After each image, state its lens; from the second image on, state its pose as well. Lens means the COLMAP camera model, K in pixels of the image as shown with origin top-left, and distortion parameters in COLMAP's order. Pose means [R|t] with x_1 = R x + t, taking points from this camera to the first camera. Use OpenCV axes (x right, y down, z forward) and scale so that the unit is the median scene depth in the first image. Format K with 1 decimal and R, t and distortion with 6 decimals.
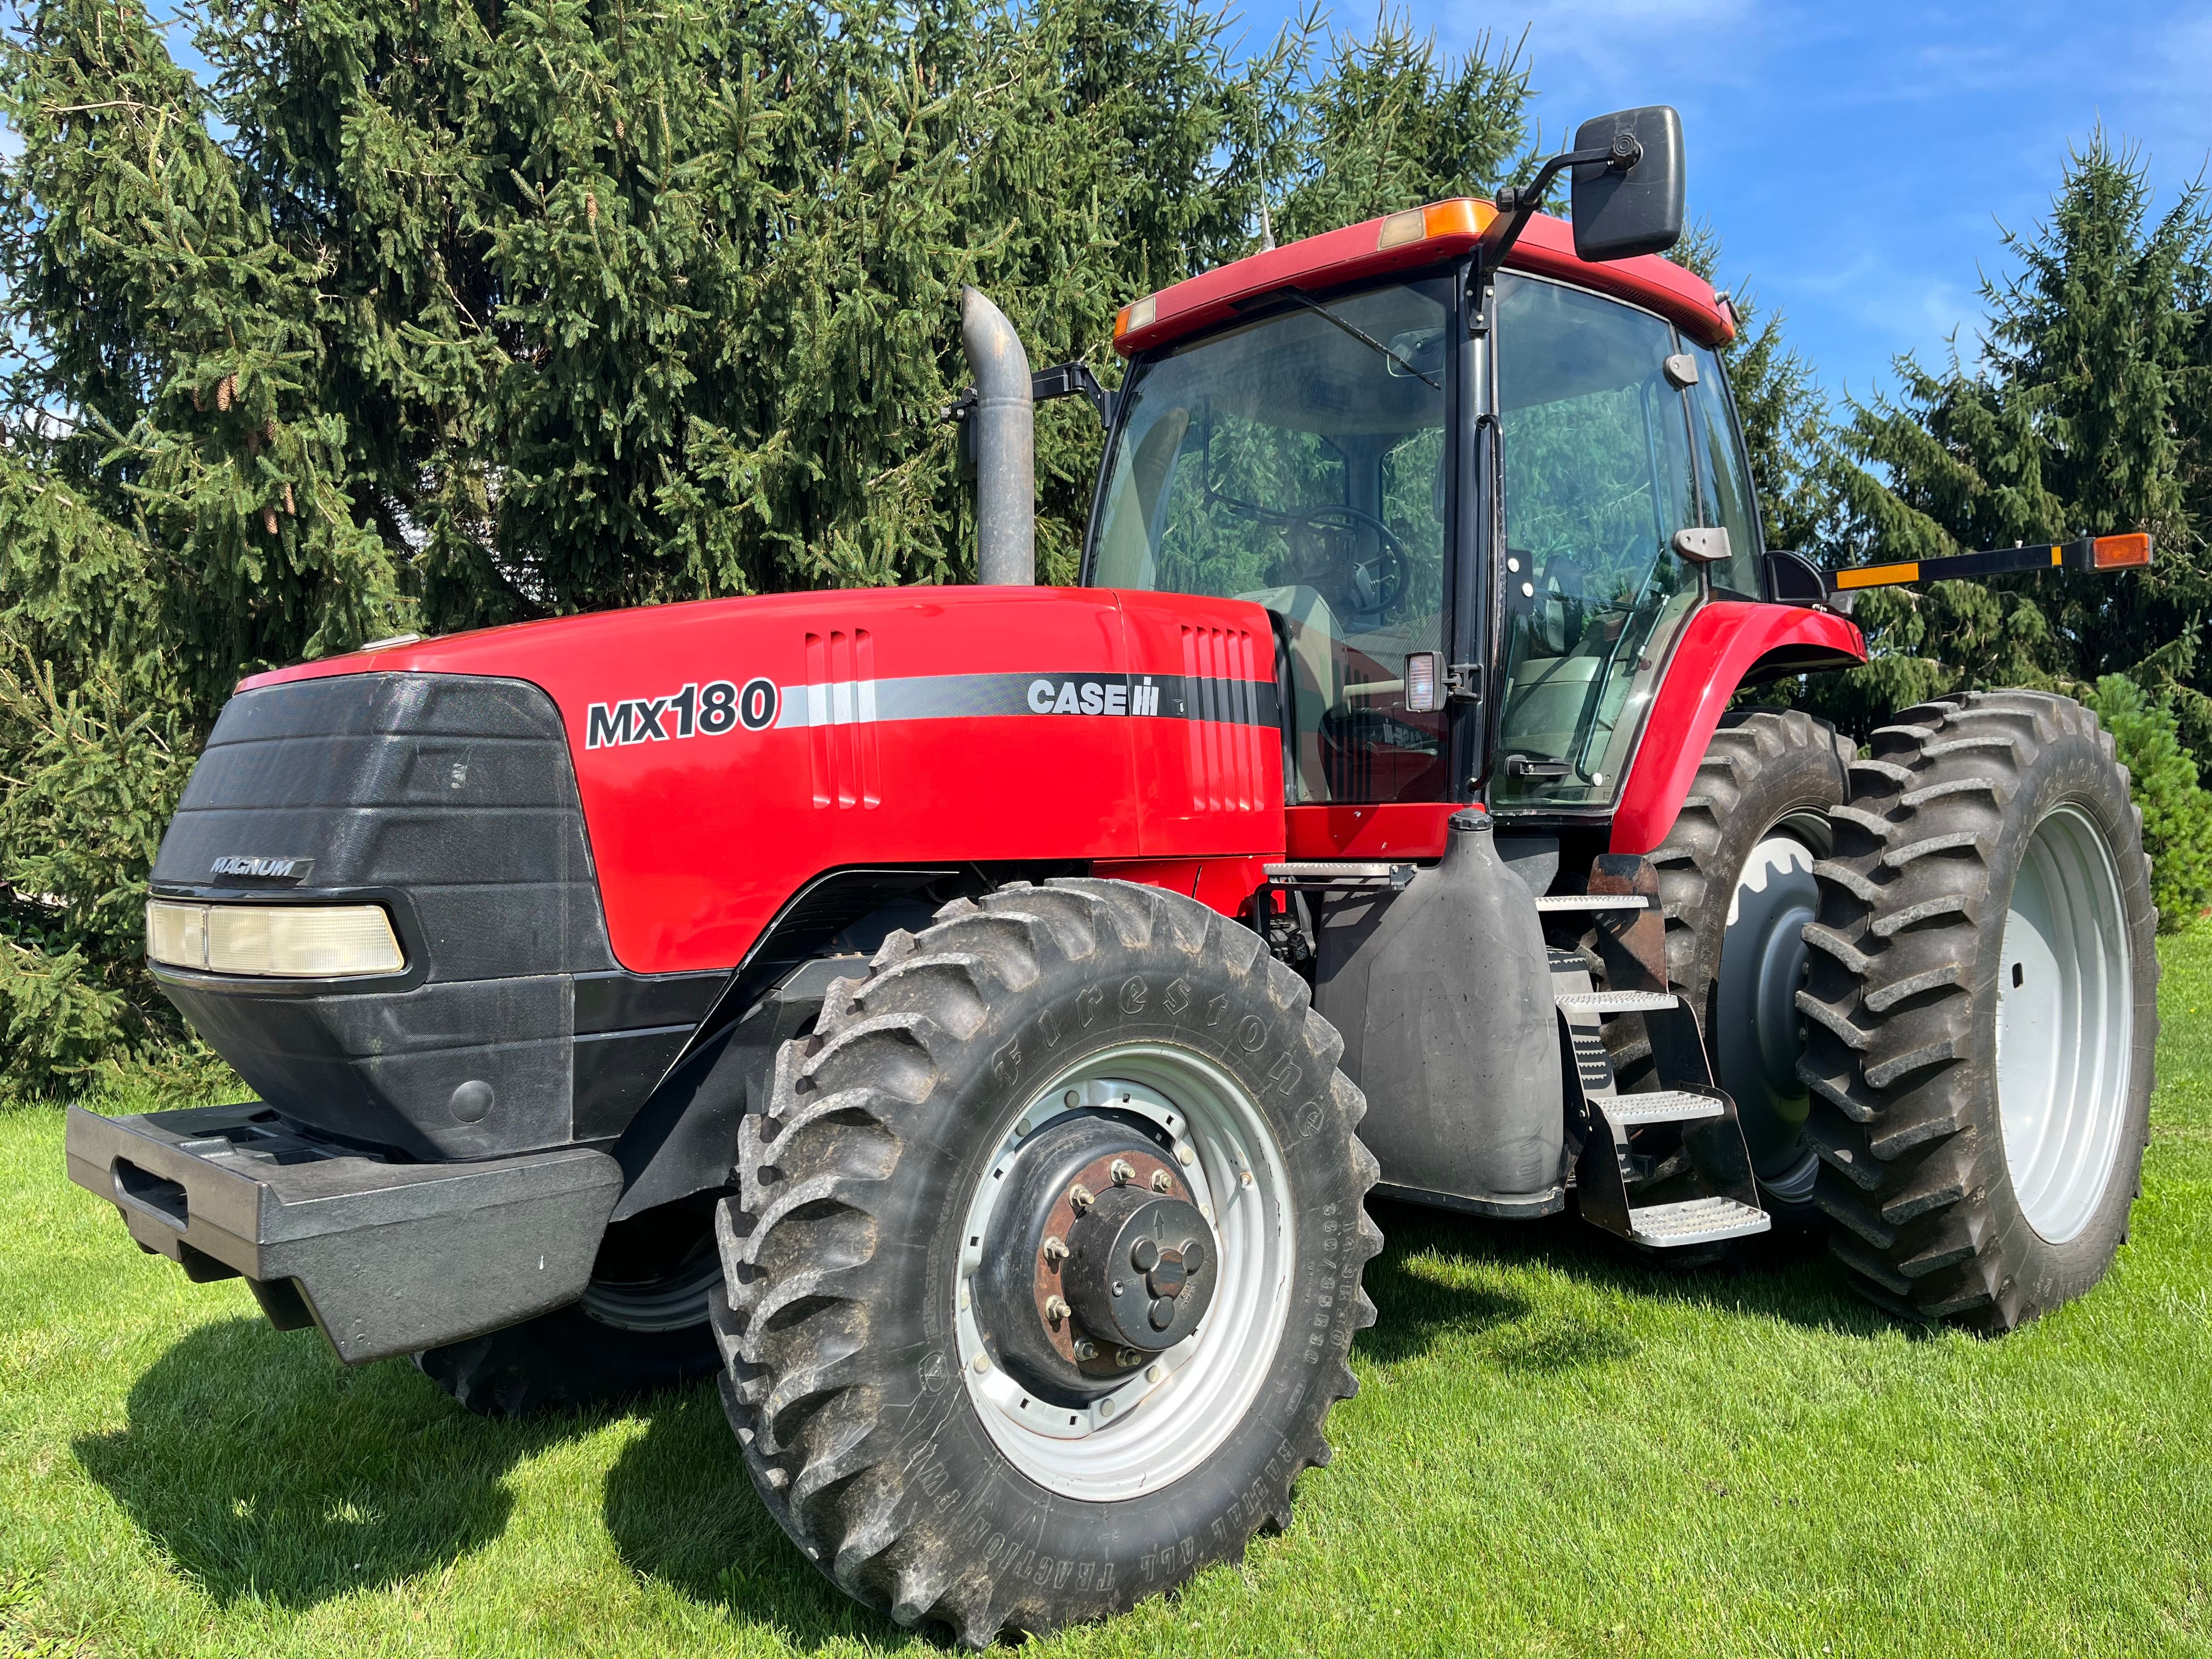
lens RADIAL K [[1681.5, 0, 1116.2], [0, 1681.5, 830.9], [0, 0, 1]] dist [0.074731, -0.098866]
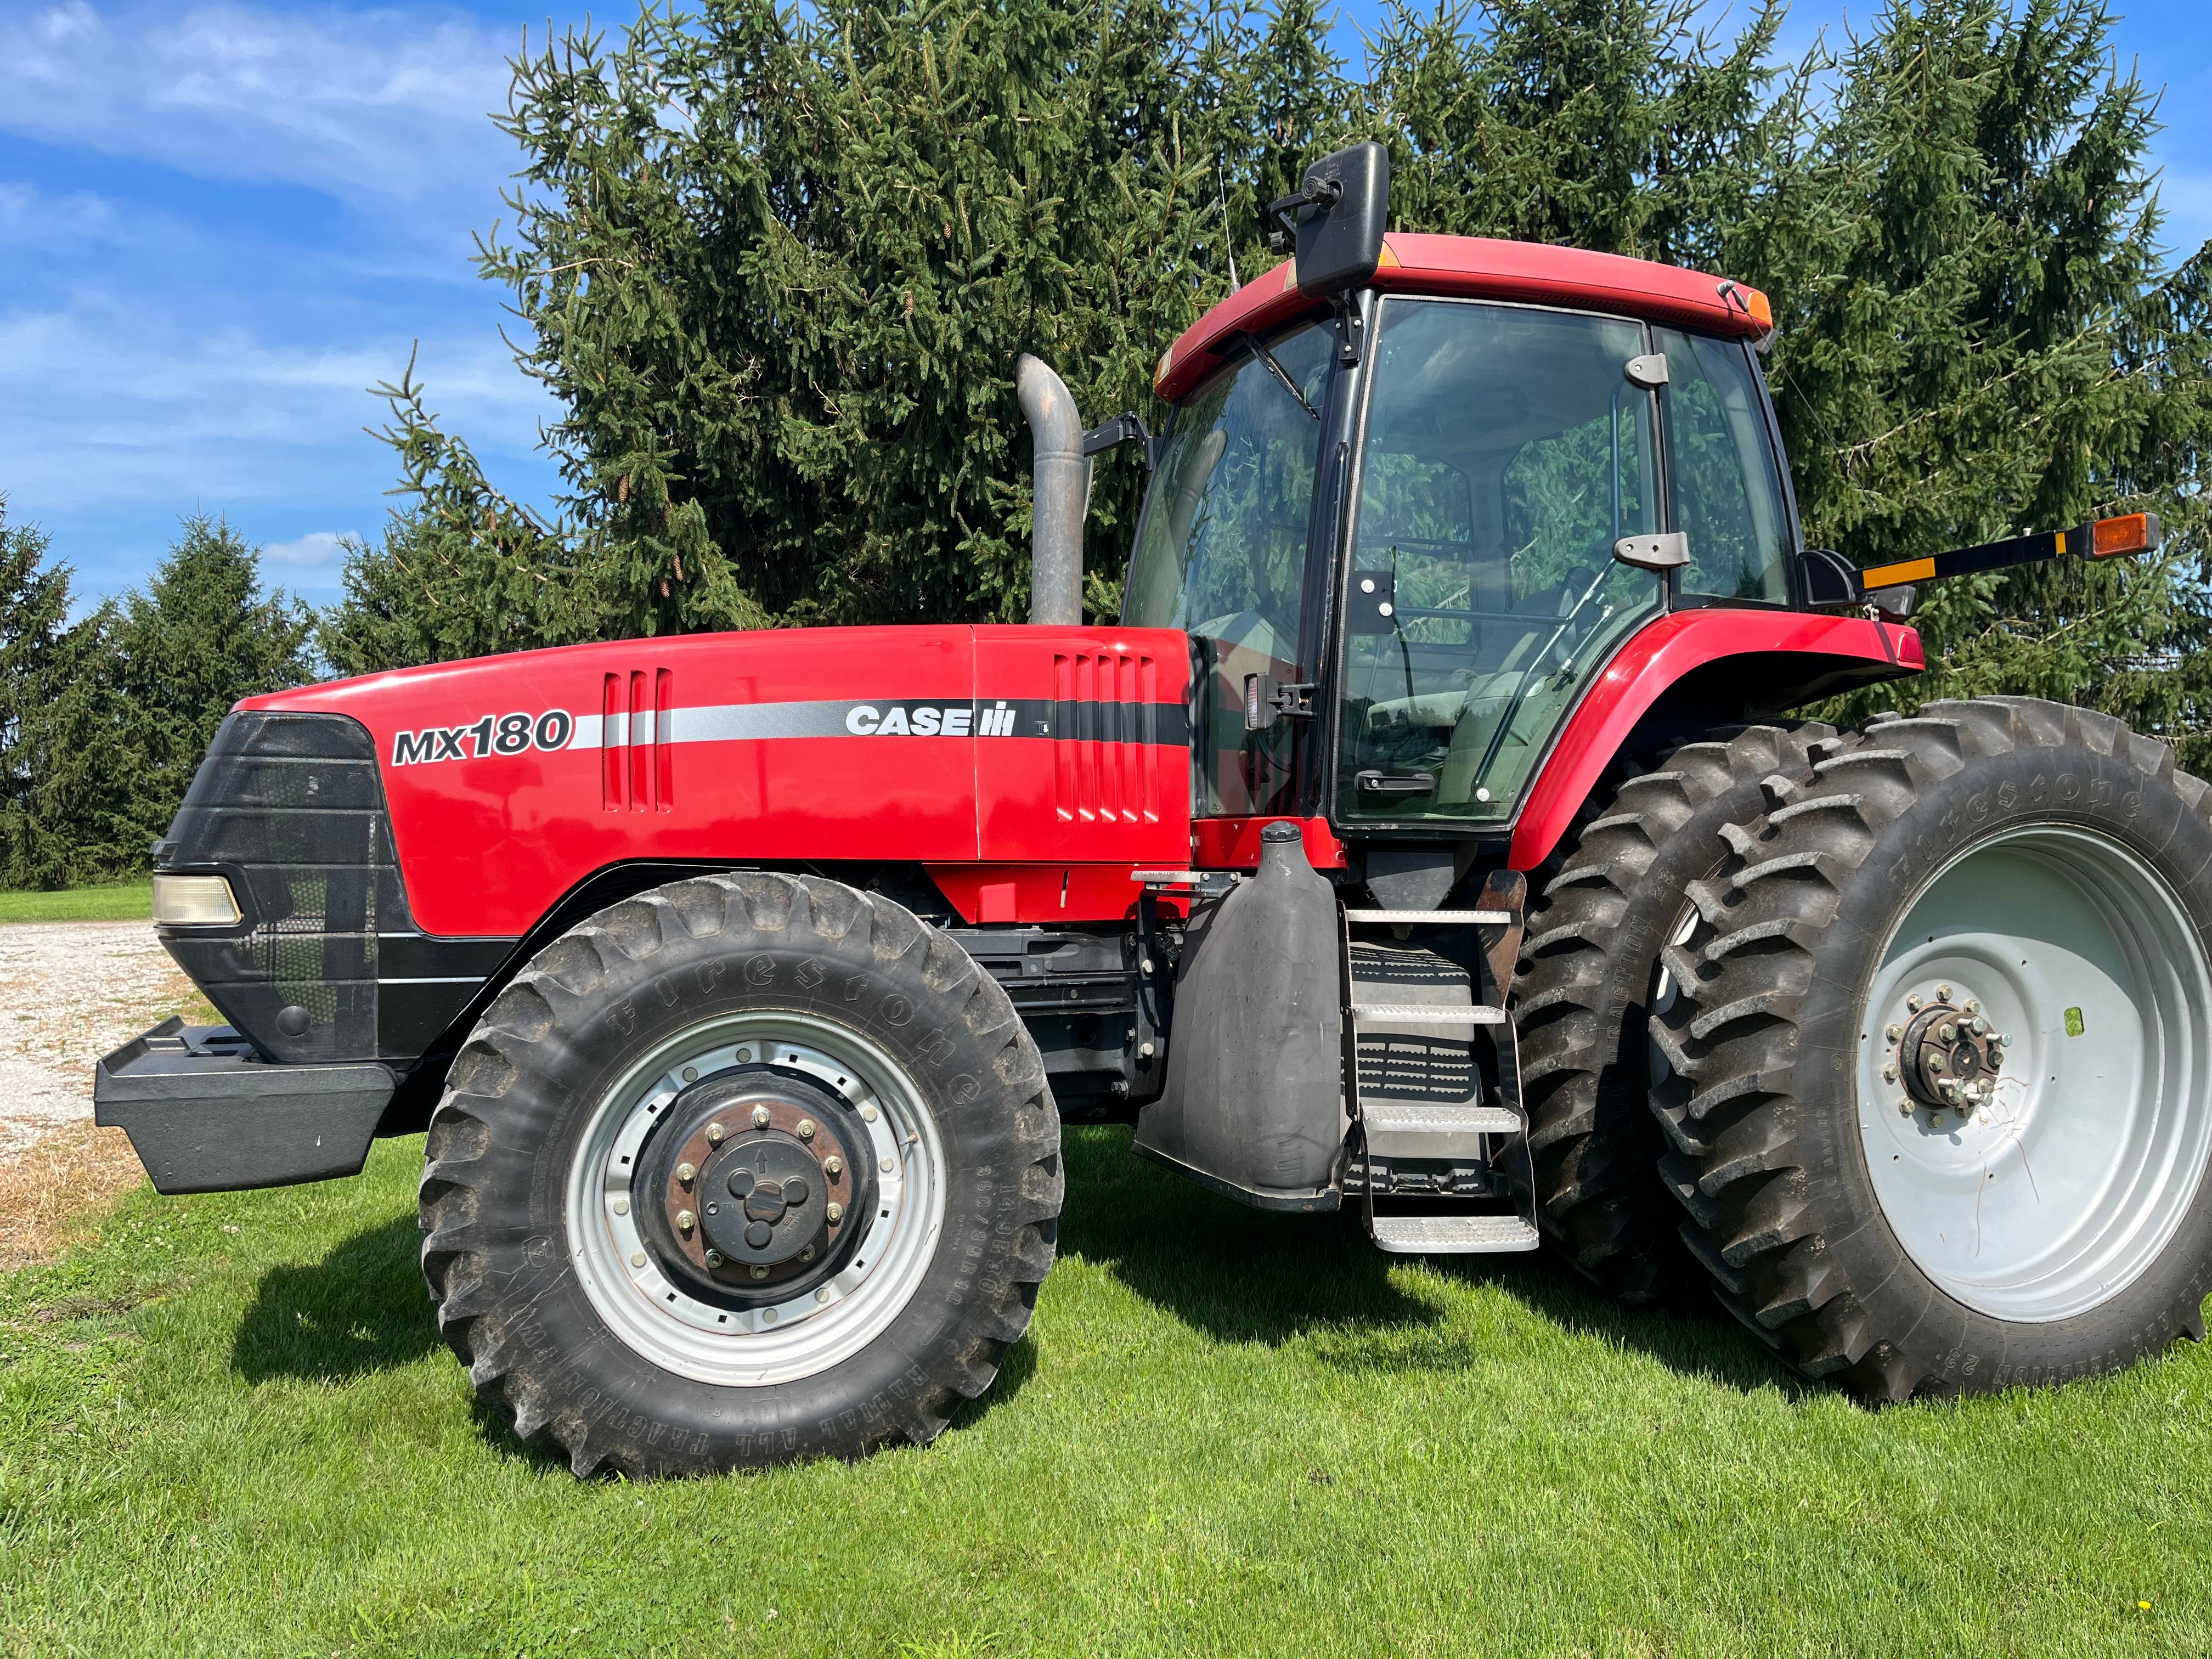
lens RADIAL K [[1681.5, 0, 1114.0], [0, 1681.5, 838.2], [0, 0, 1]] dist [0.074731, -0.098866]
pose [[0.916423, 0.013560, -0.399981, 0.552883], [-0.016863, 0.999847, -0.004740, 0.004260], [0.399855, 0.011088, 0.916511, -0.002215]]
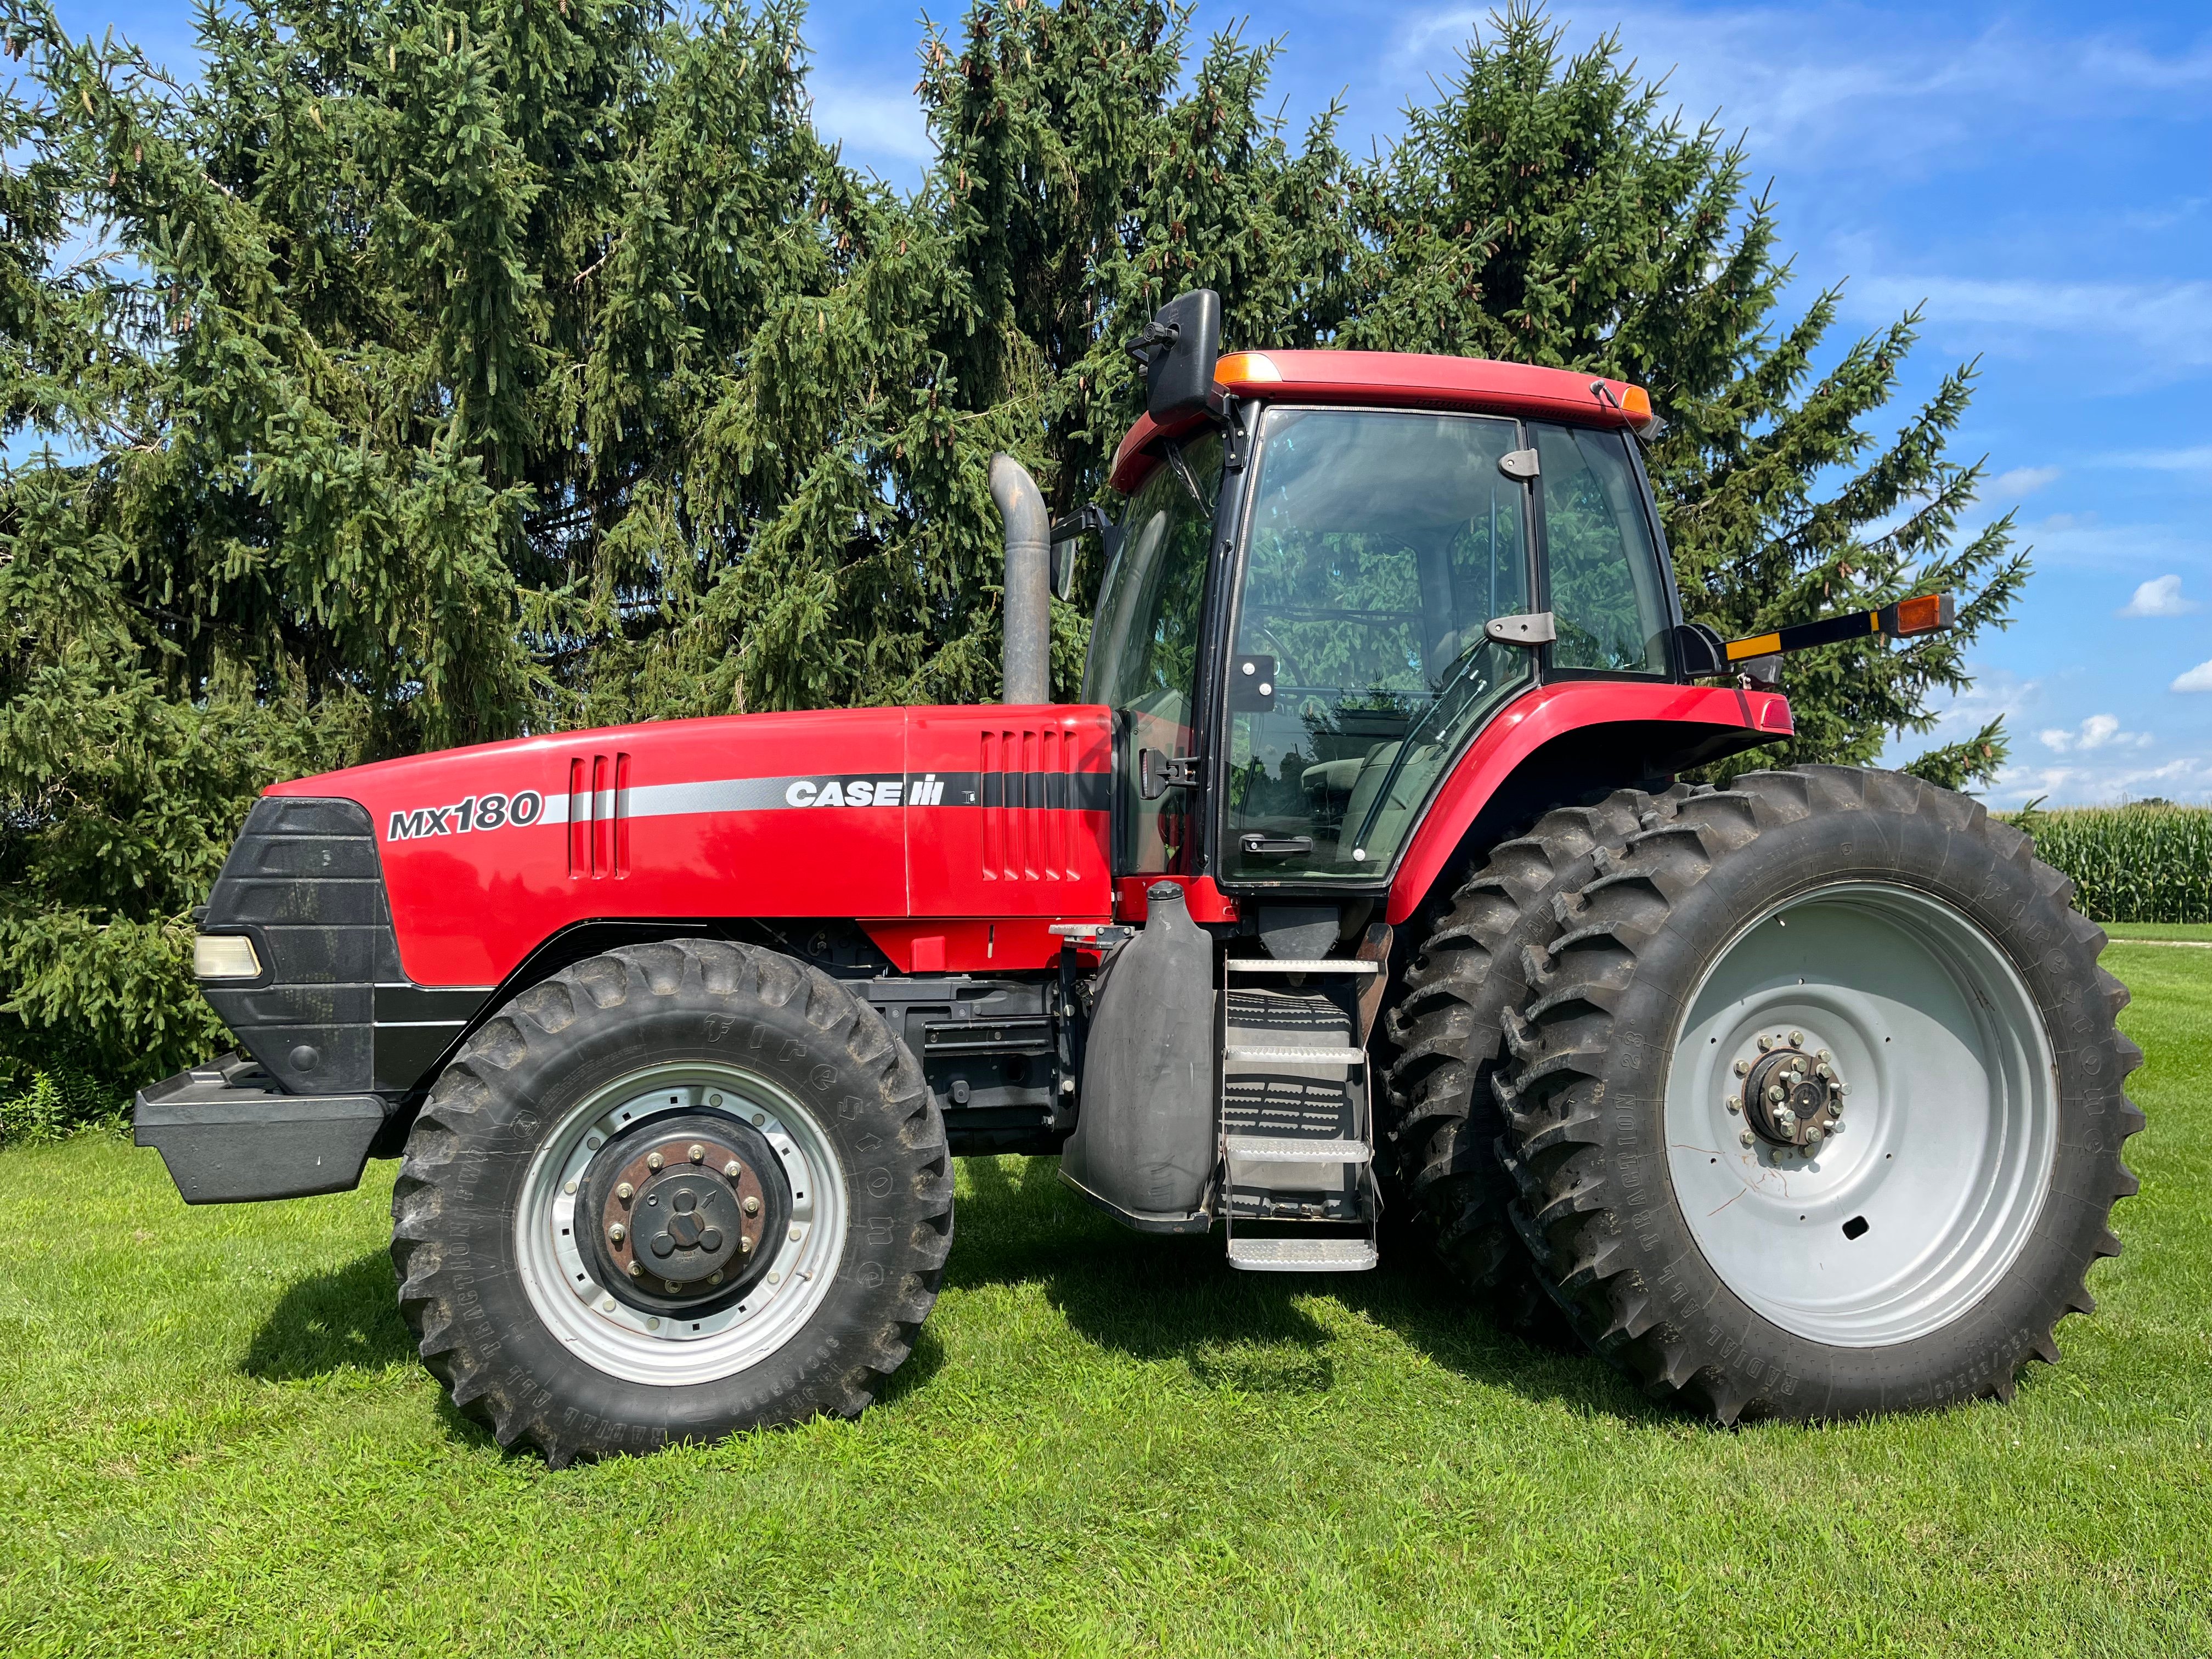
lens RADIAL K [[1681.5, 0, 1113.7], [0, 1681.5, 821.8], [0, 0, 1]] dist [0.074731, -0.098866]
pose [[0.874594, -0.006309, -0.484816, 0.771841], [-0.011502, 0.999364, -0.033755, -0.015081], [0.484720, 0.035098, 0.873965, -0.040846]]
